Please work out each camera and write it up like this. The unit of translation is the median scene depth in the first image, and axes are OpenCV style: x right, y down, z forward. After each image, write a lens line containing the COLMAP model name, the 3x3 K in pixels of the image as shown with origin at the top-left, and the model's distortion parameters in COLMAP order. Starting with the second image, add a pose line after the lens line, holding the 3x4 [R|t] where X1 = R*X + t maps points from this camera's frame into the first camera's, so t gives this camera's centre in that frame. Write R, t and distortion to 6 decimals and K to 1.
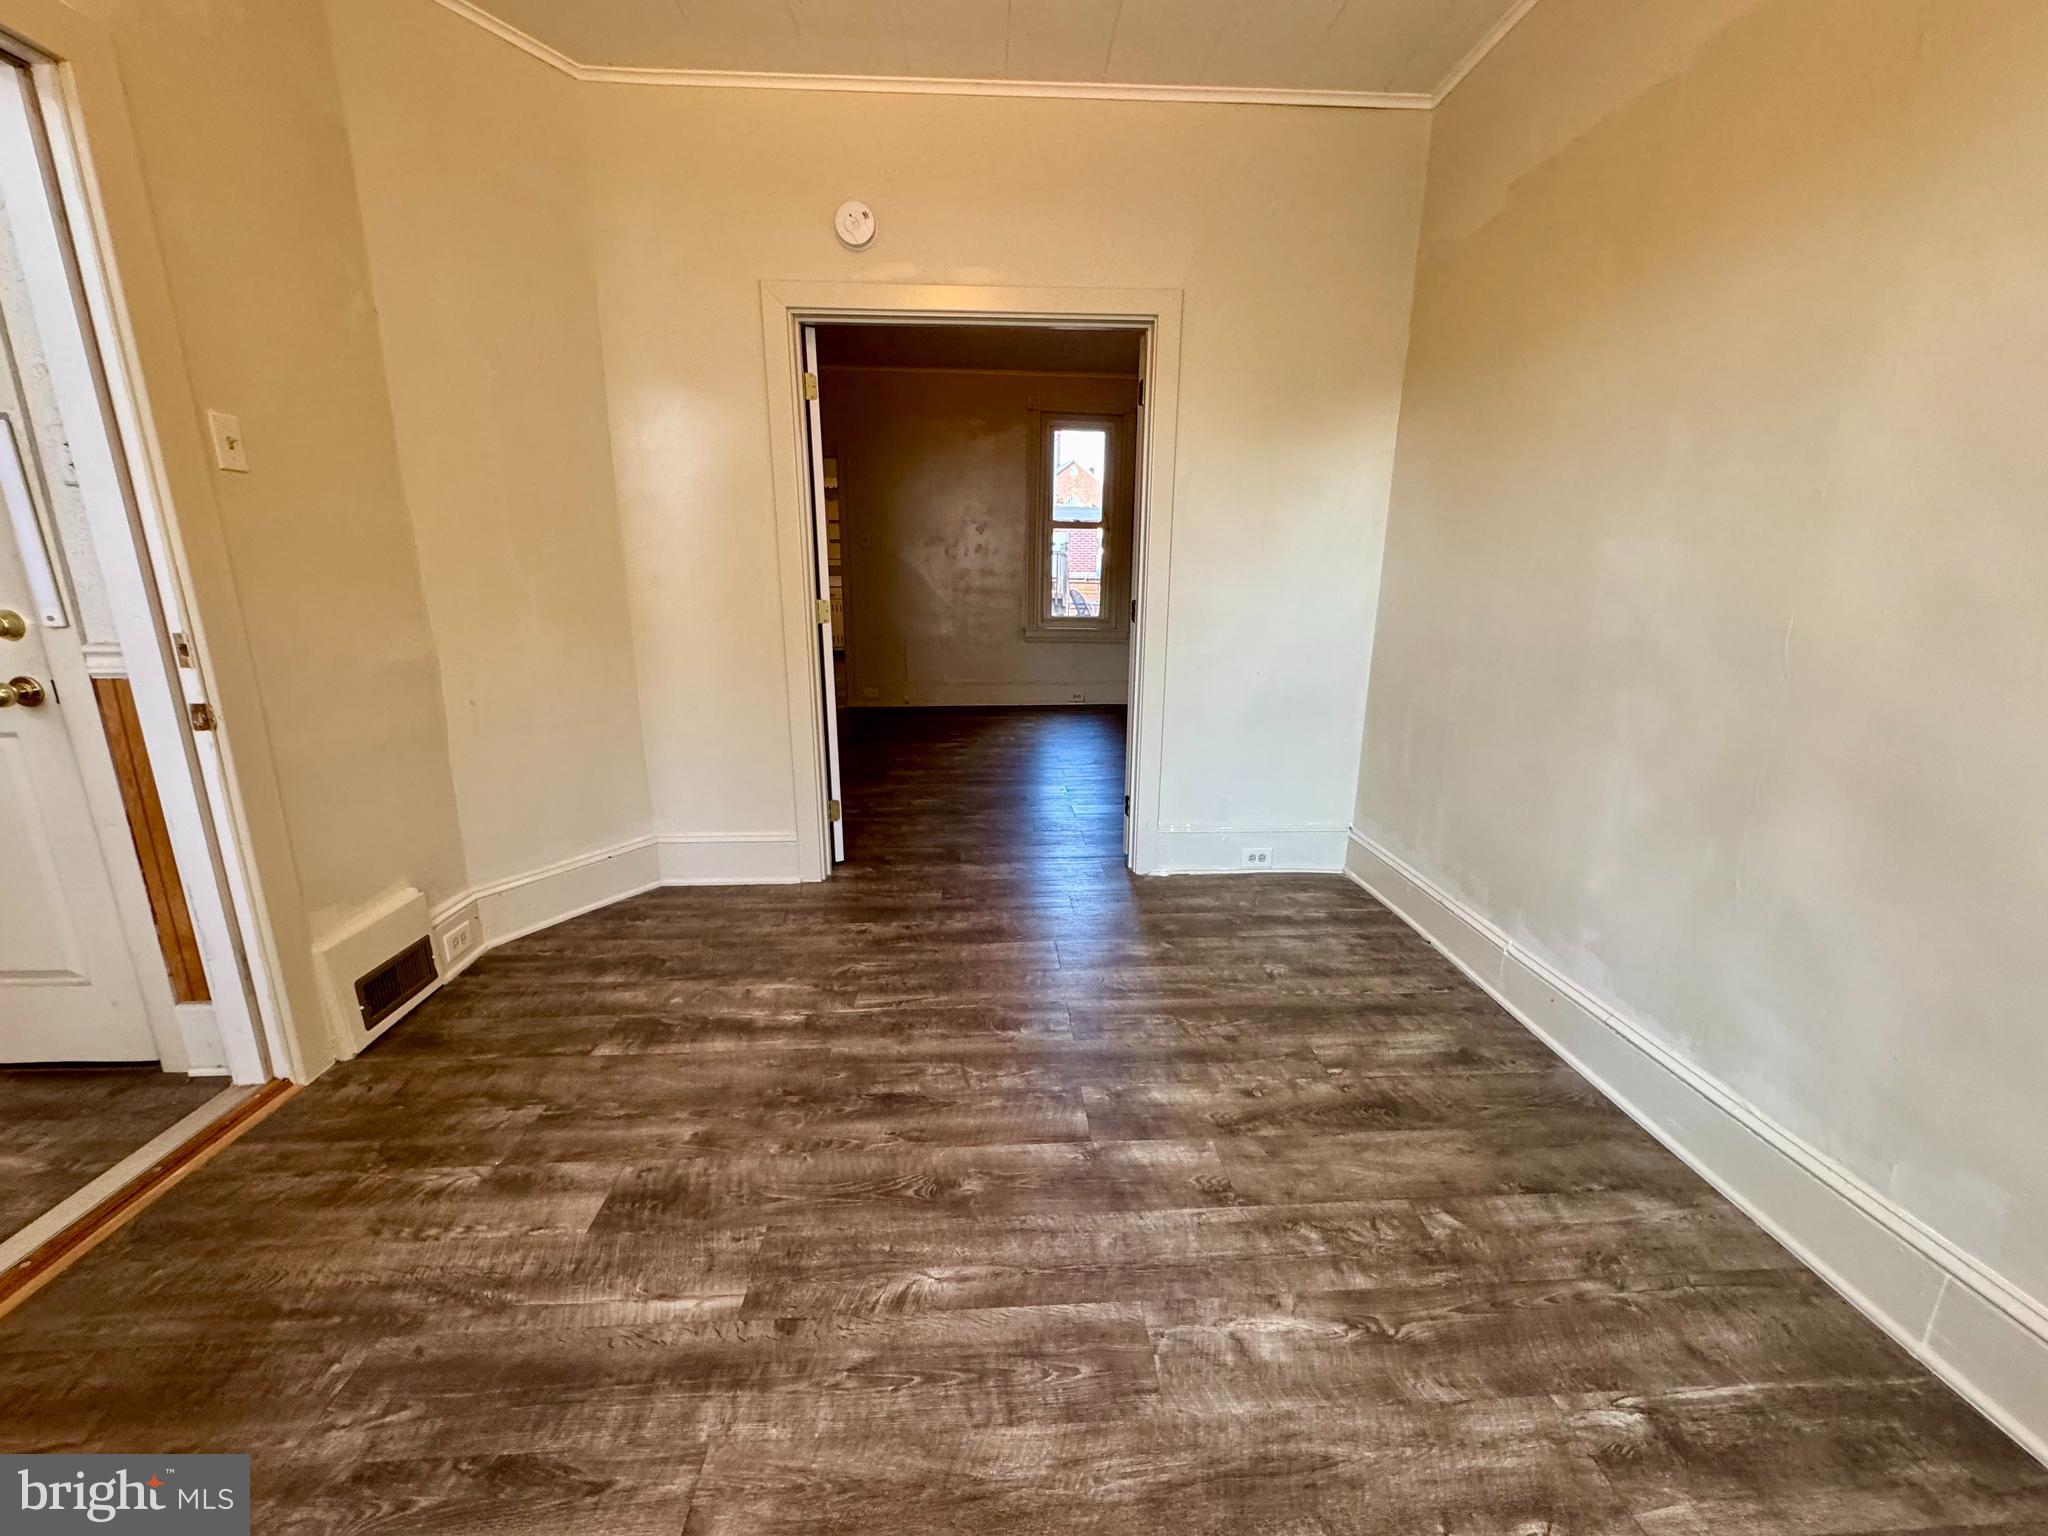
lens RADIAL K [[814.6, 0, 1024.2], [0, 814.6, 760.1], [0, 0, 1]] dist [0.000116, -0.000118]
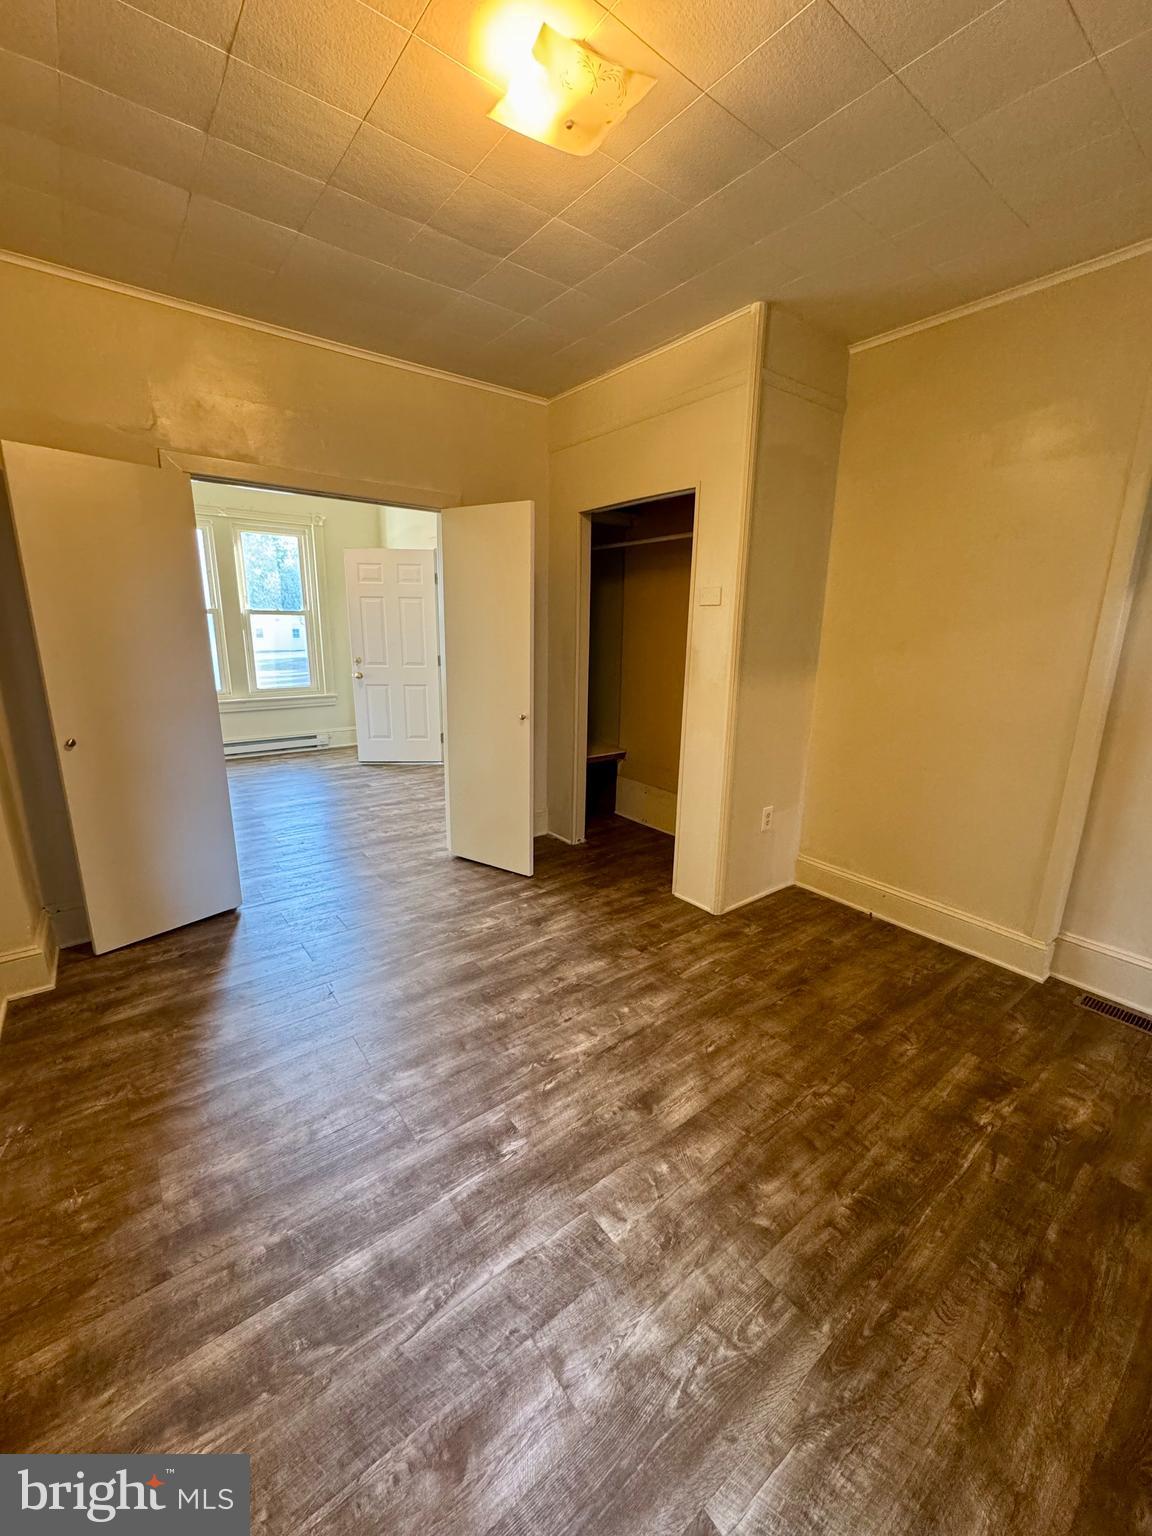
lens RADIAL K [[610.9, 0, 570.4], [0, 610.9, 760.2], [0, 0, 1]] dist [0.000116, -0.000118]
pose [[-0.824383, 0.108921, -0.555454, 0.394982], [-0.152282, 0.902452, 0.402977, -0.999393], [0.545163, 0.416793, -0.727379, 3.563111]]
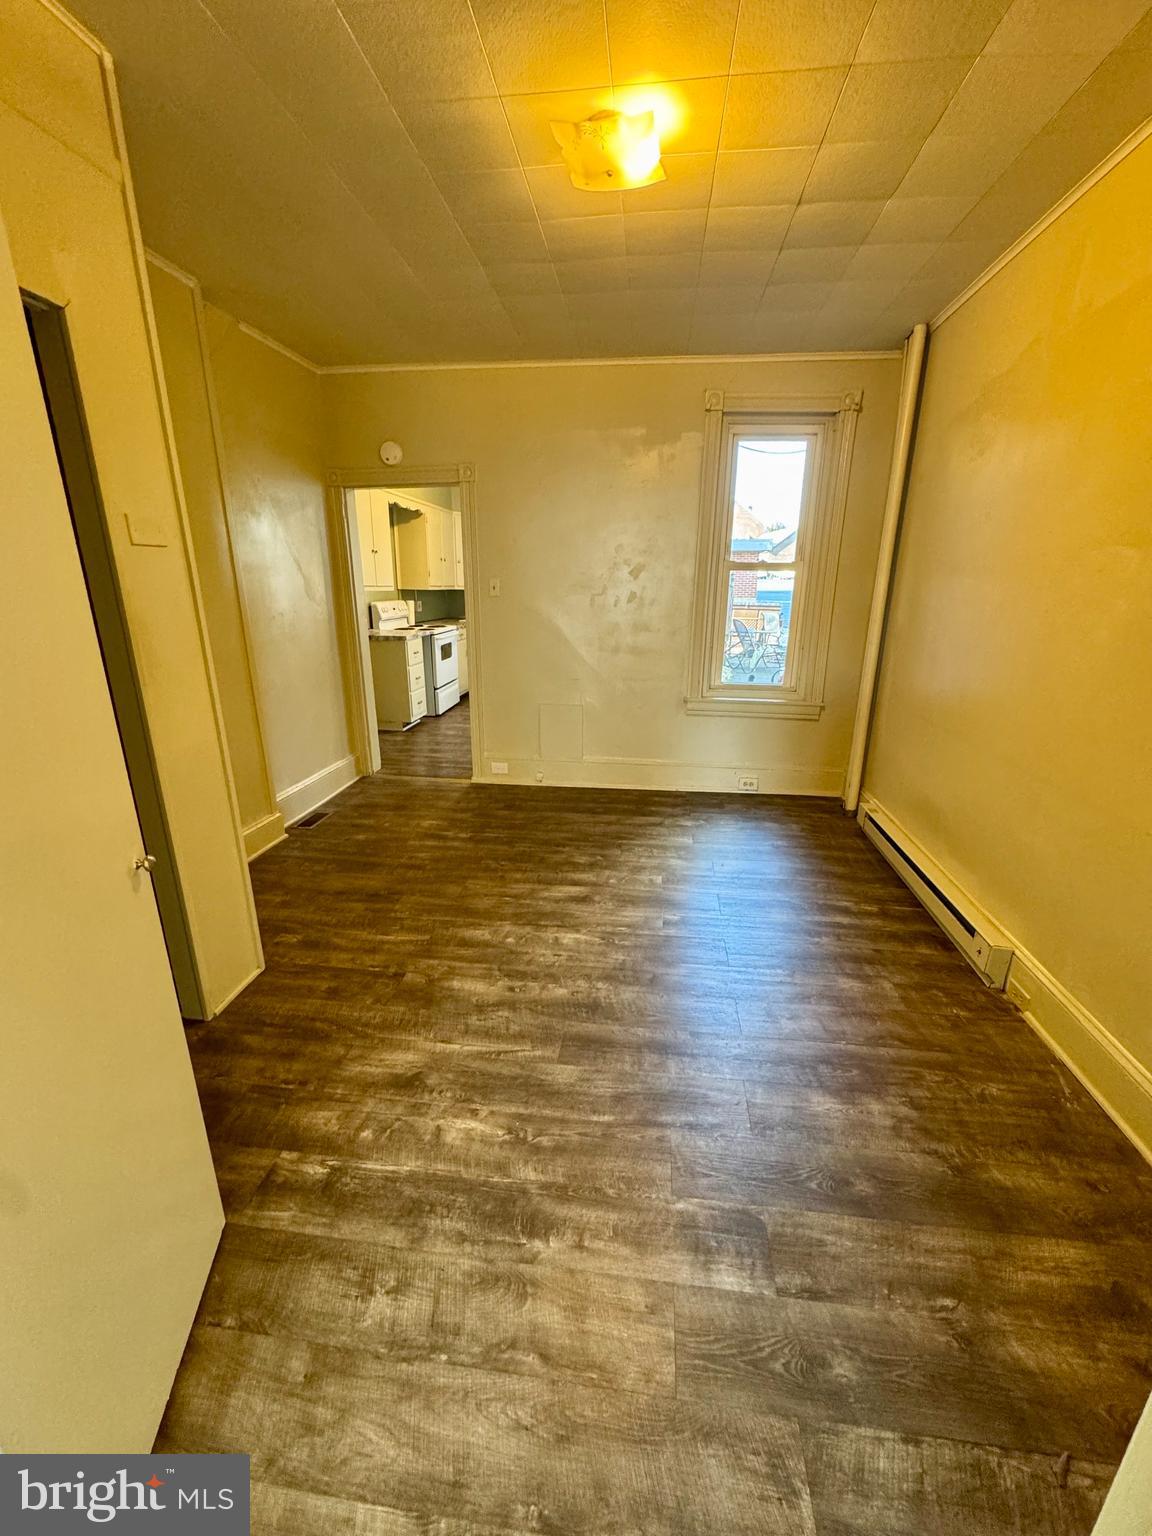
lens RADIAL K [[610.9, 0, 572.6], [0, 610.9, 772.1], [0, 0, 1]] dist [0.000116, -0.000118]
pose [[0.983429, 0.052726, -0.173455, 0.000814], [-0.041471, 0.996831, 0.067887, -0.501905], [0.176484, -0.059569, 0.982499, 1.535049]]
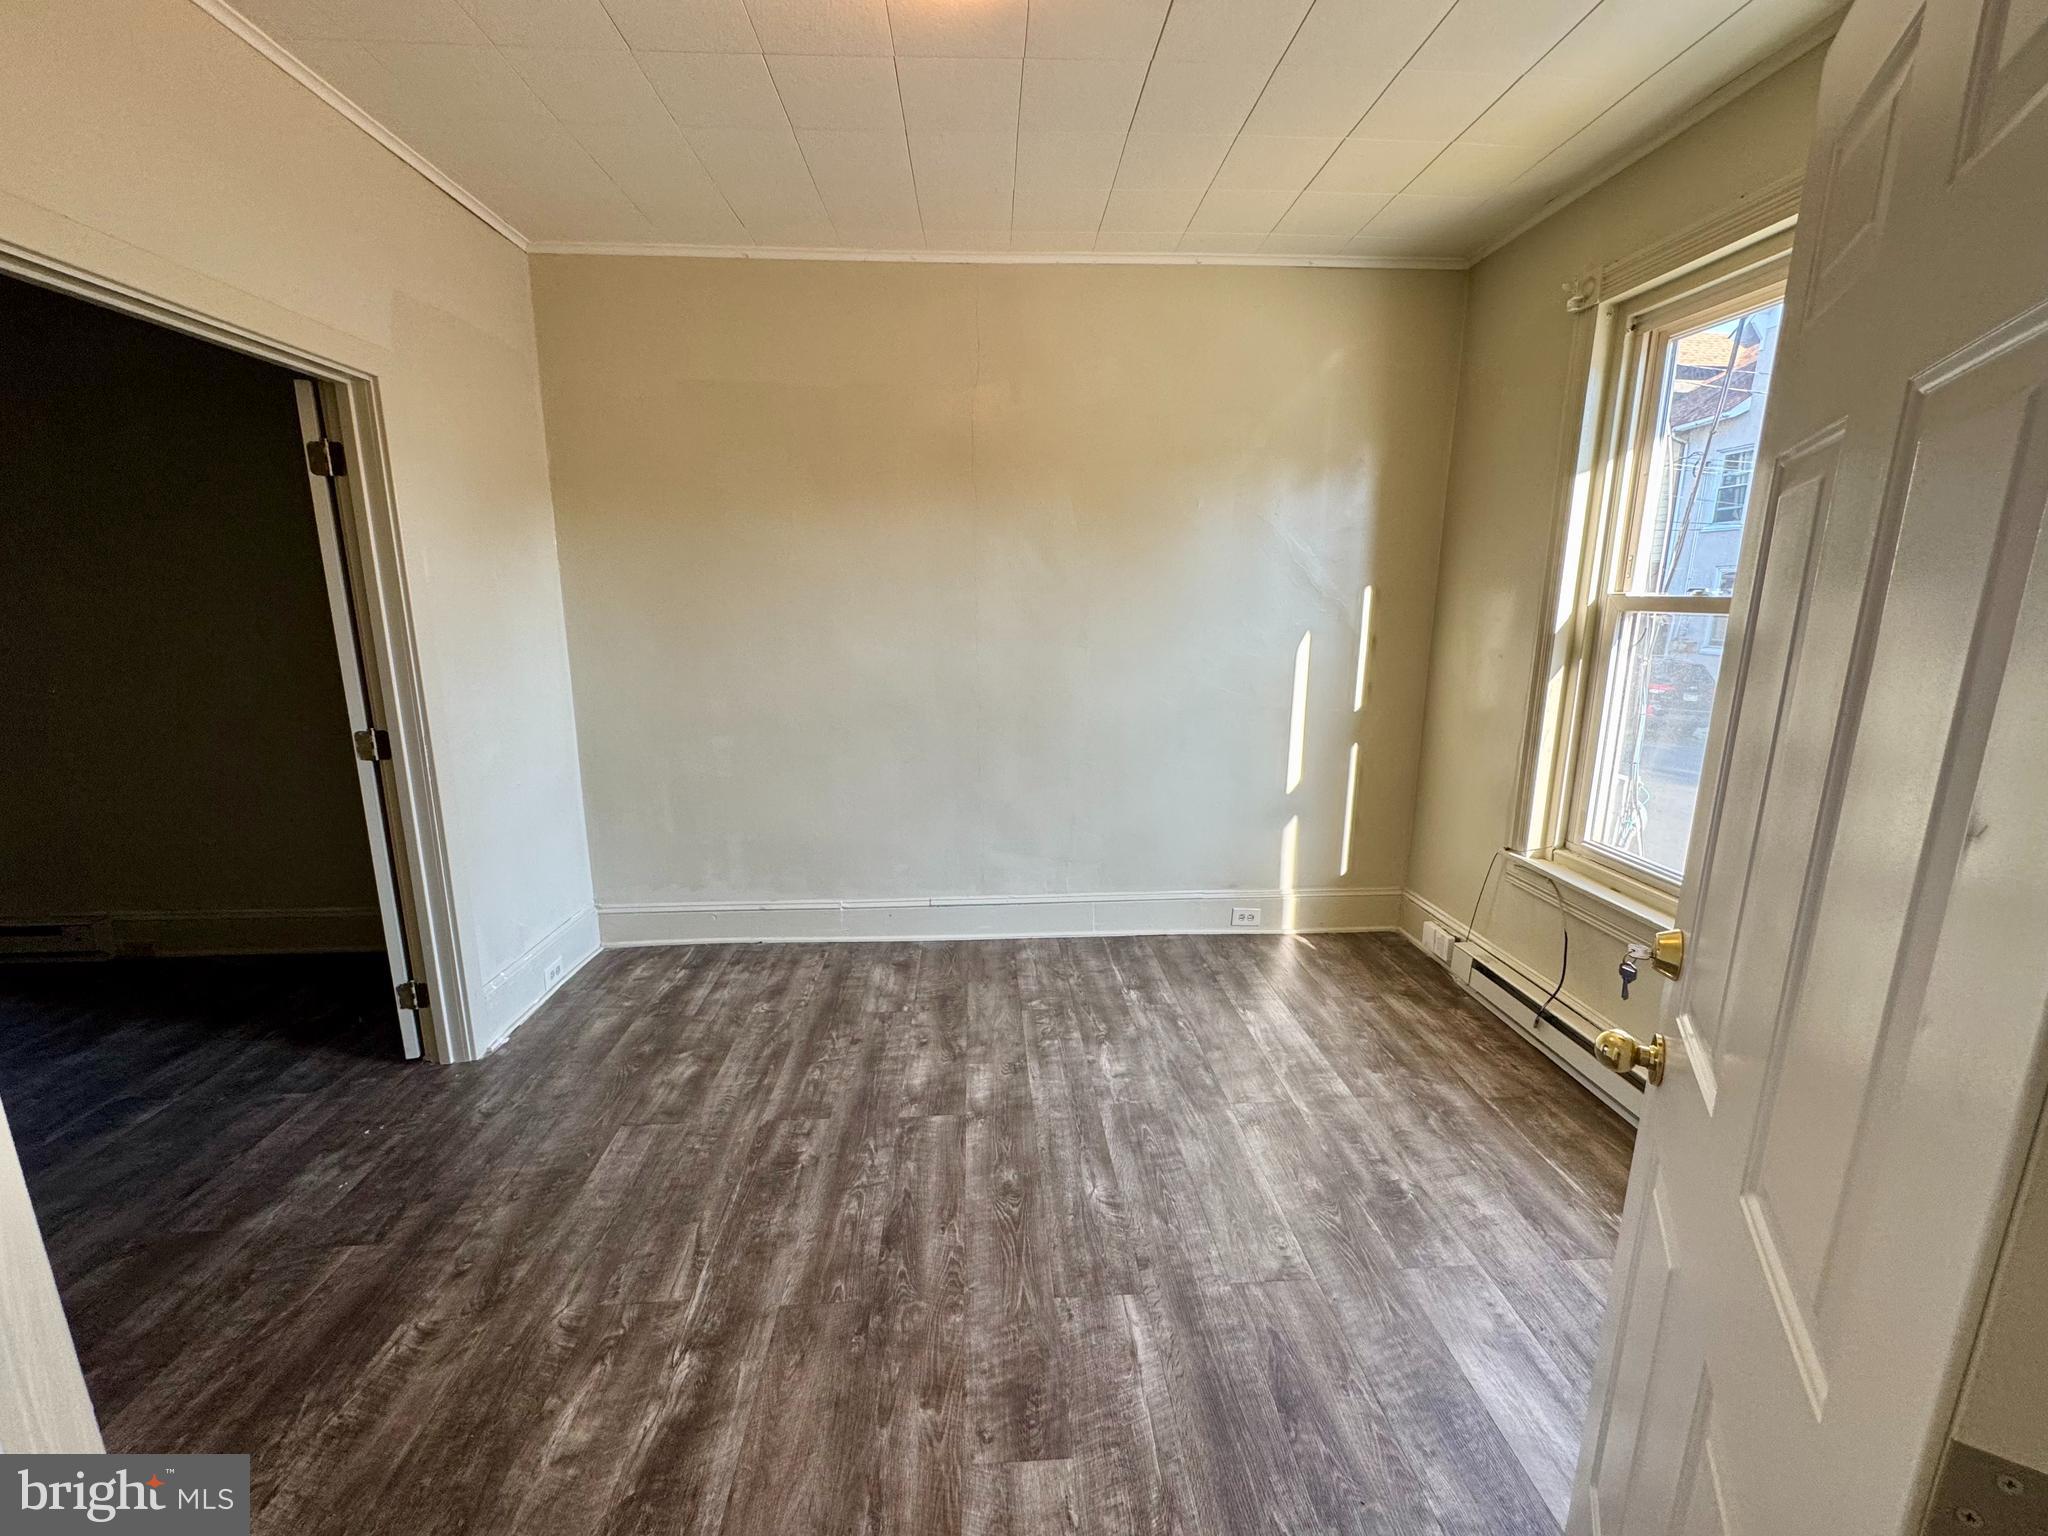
lens RADIAL K [[814.6, 0, 1025.9], [0, 814.6, 765.7], [0, 0, 1]] dist [0.000116, -0.000118]
pose [[-0.008184, -0.208748, 0.977935, -1.087235], [0.227874, 0.951847, 0.205086, -0.325933], [-0.973656, 0.224525, 0.039779, 0.702762]]
